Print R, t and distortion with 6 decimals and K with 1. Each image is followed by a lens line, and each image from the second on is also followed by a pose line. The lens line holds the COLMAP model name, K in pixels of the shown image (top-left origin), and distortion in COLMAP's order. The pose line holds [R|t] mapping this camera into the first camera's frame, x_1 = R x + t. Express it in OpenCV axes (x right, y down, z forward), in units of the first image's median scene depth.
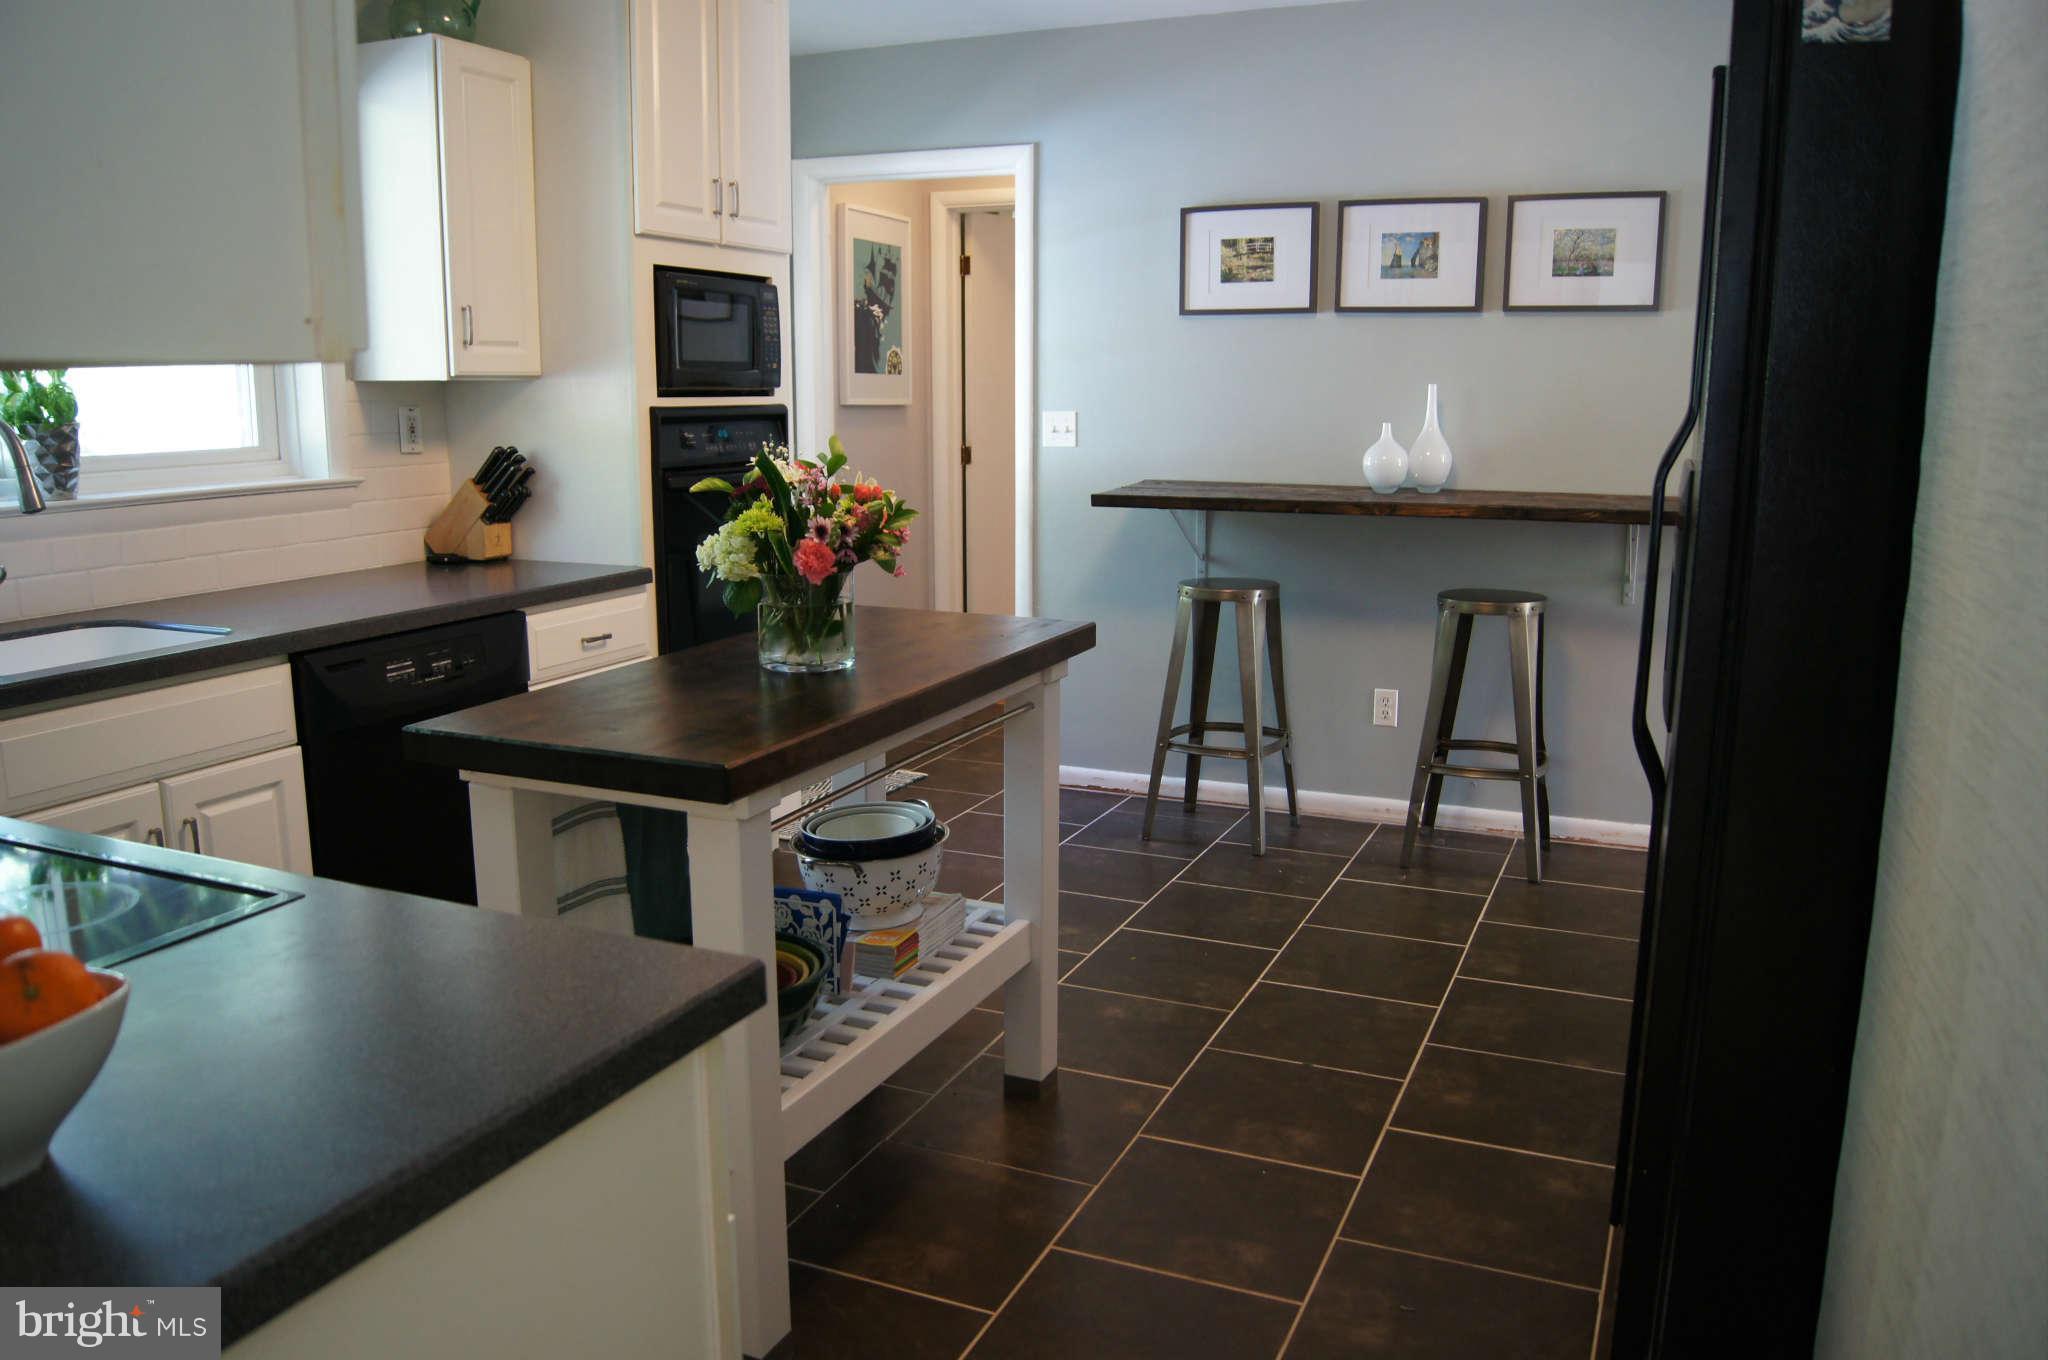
lens RADIAL K [[1570.9, 0, 1022.4], [0, 1570.9, 684.6], [0, 0, 1]] dist [-0.069489, -0.001220]
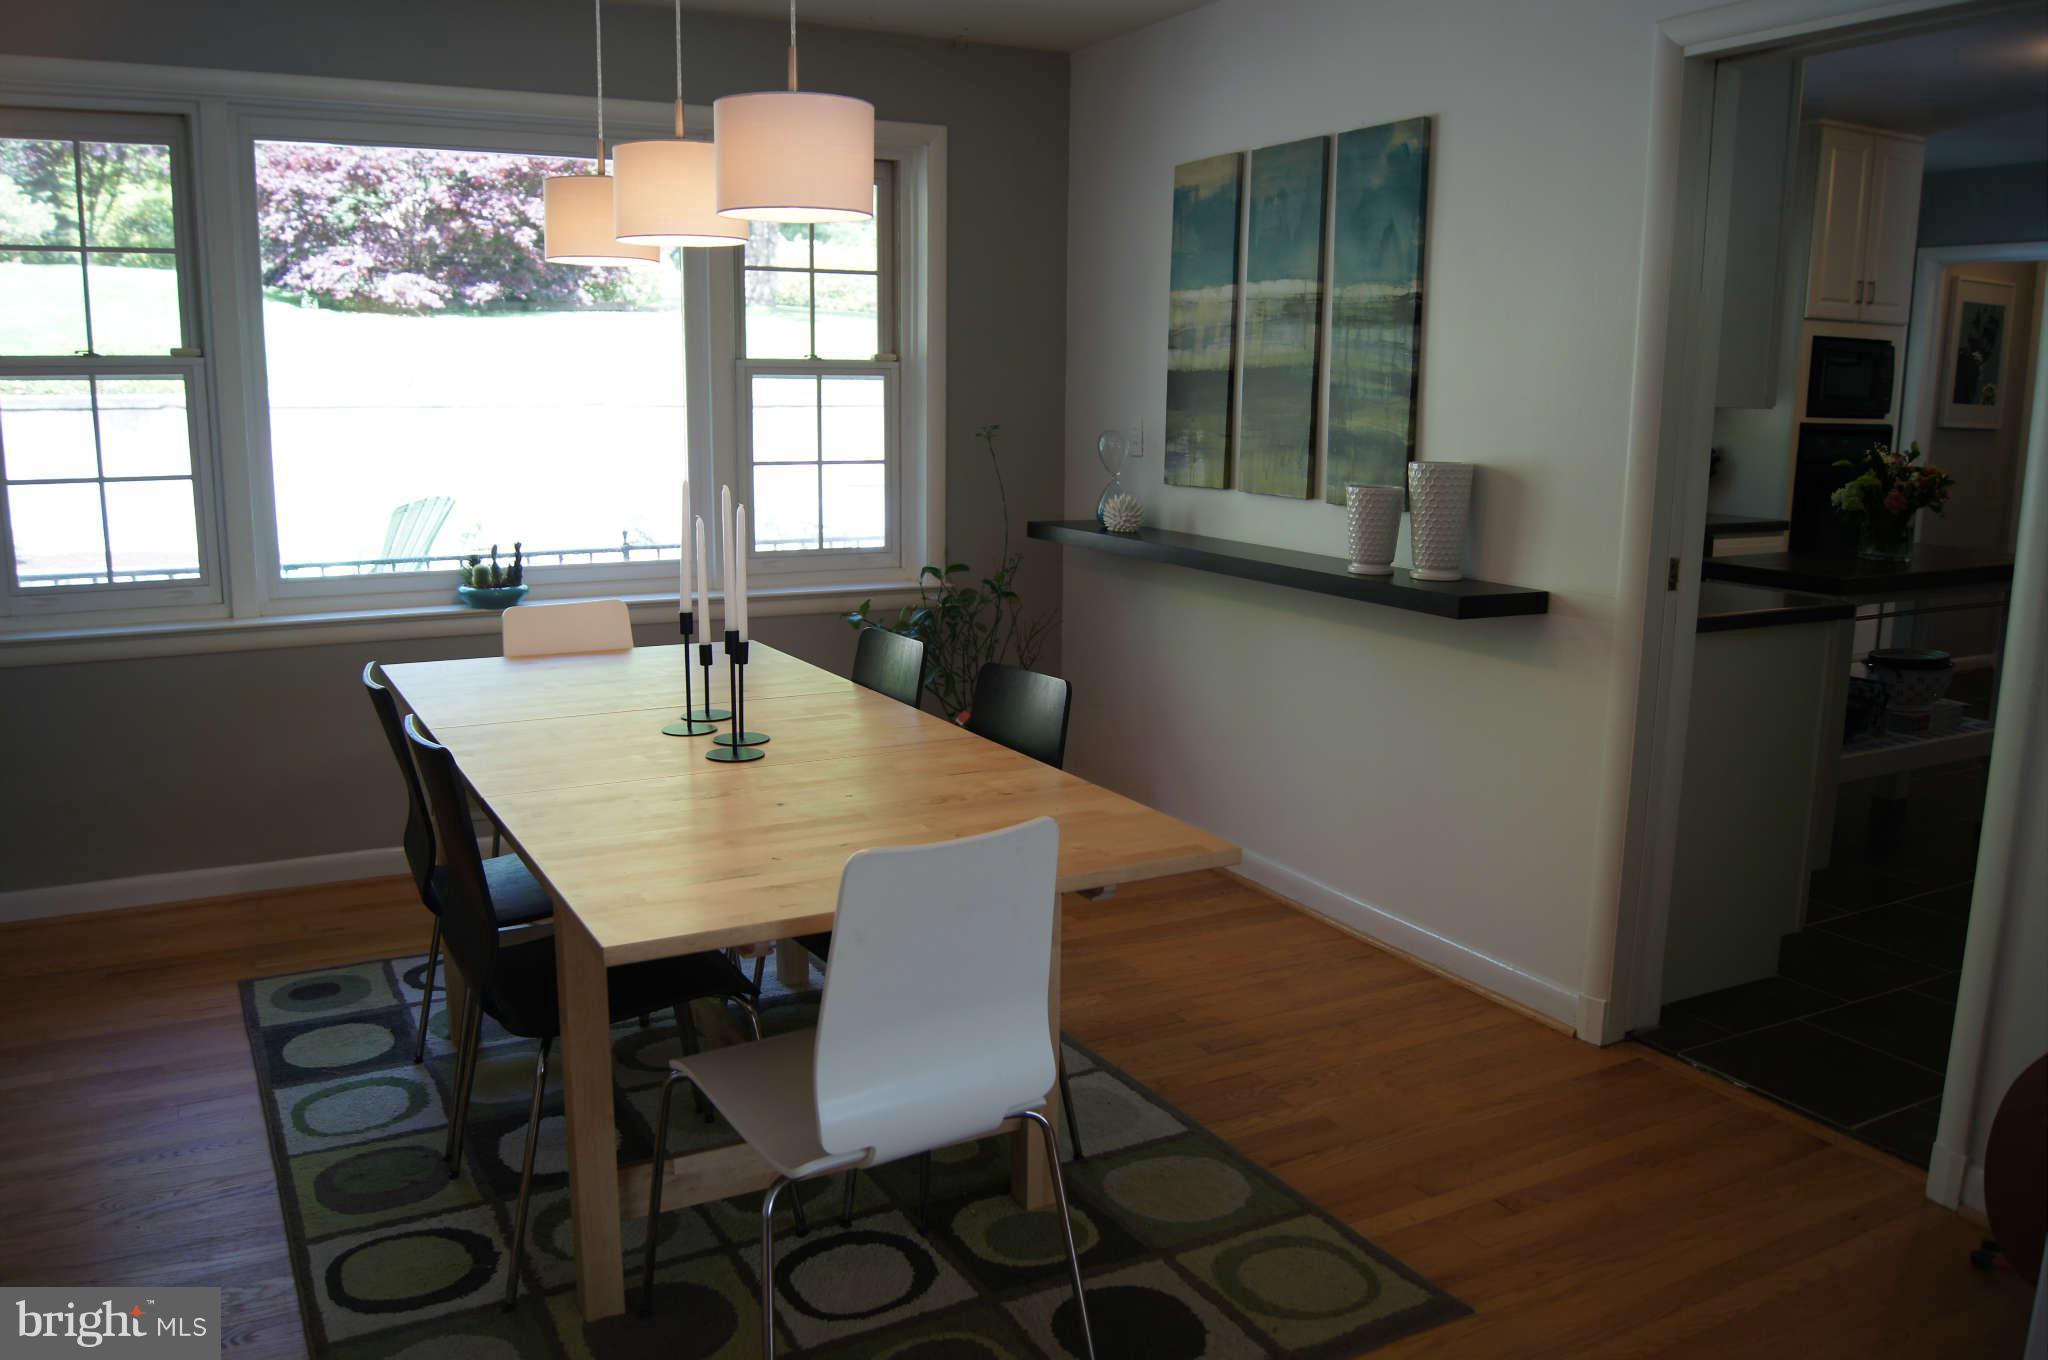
lens RADIAL K [[1570.9, 0, 1012.2], [0, 1570.9, 683.6], [0, 0, 1]] dist [-0.069489, -0.001220]
pose [[0.785049, 0.119584, -0.607781, 0.123680], [-0.124240, 0.991648, 0.034635, 0.137992], [0.606847, 0.048321, 0.793349, -0.757827]]
